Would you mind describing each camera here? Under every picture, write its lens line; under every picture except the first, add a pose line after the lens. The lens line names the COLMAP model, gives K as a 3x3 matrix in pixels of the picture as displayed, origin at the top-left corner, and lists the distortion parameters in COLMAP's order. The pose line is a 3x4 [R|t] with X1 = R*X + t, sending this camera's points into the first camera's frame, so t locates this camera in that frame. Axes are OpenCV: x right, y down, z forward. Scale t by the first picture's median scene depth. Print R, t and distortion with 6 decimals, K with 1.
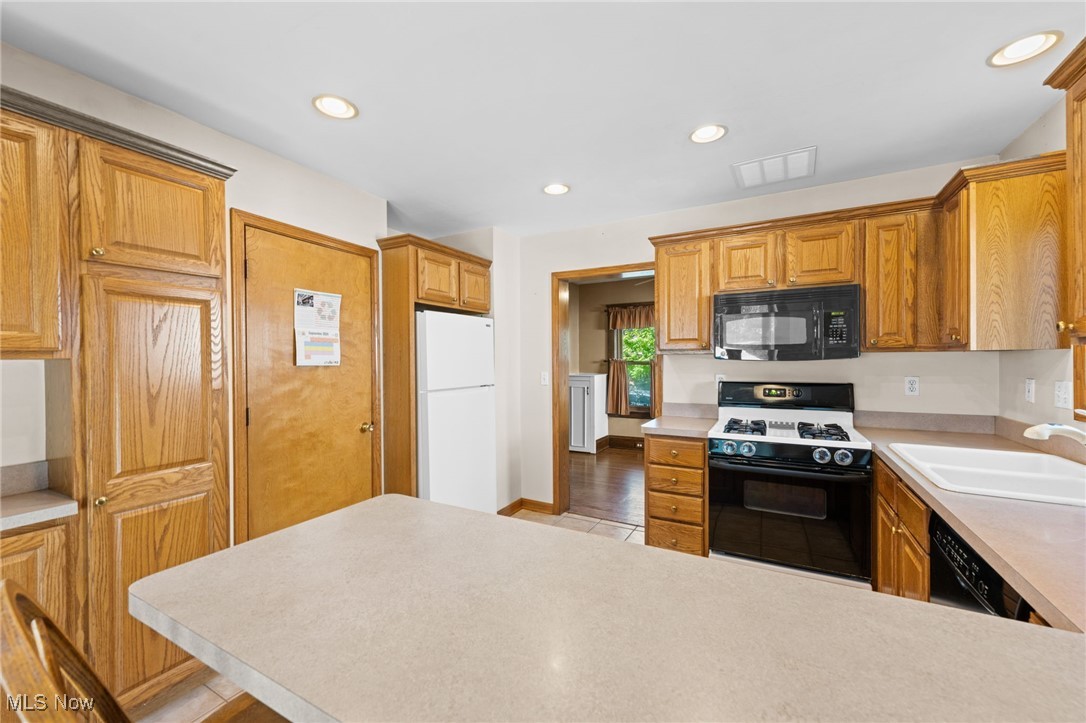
lens RADIAL K [[429.3, 0, 541.8], [0, 429.3, 363.2], [0, 0, 1]] dist [0.004611, -0.000518]
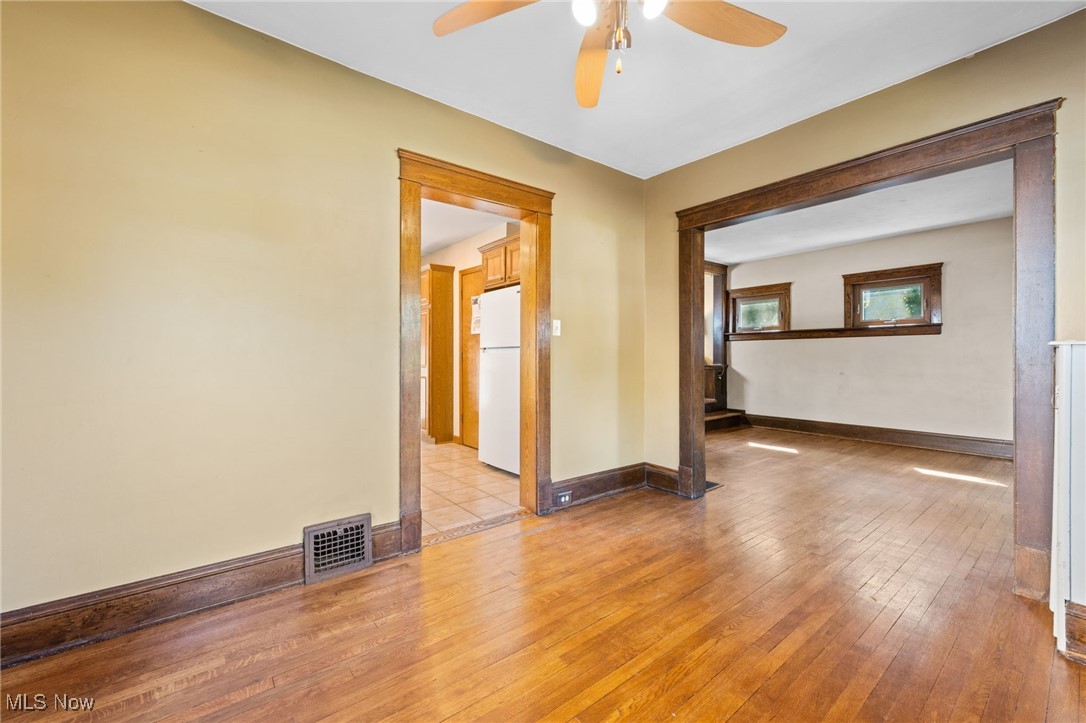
lens RADIAL K [[429.3, 0, 543.4], [0, 429.3, 354.2], [0, 0, 1]] dist [0.004611, -0.000518]
pose [[-0.382686, -0.003981, -0.923870, 0.565607], [-0.014105, 0.999899, 0.001534, 0.044066], [0.923771, 0.013618, -0.382704, 0.985105]]
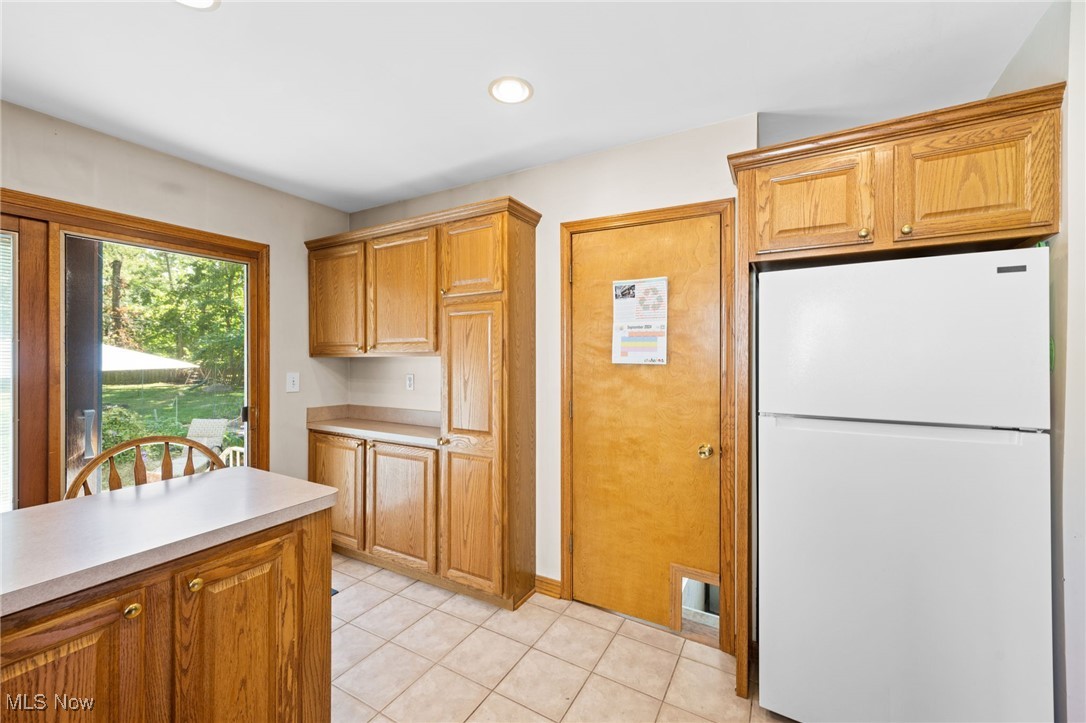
lens RADIAL K [[429.3, 0, 545.4], [0, 429.3, 358.1], [0, 0, 1]] dist [0.004611, -0.000518]
pose [[-0.013031, 0.009934, -0.999866, 0.173213], [-0.011574, 0.999882, 0.010085, -0.006167], [0.999848, 0.011704, -0.012914, 0.401963]]
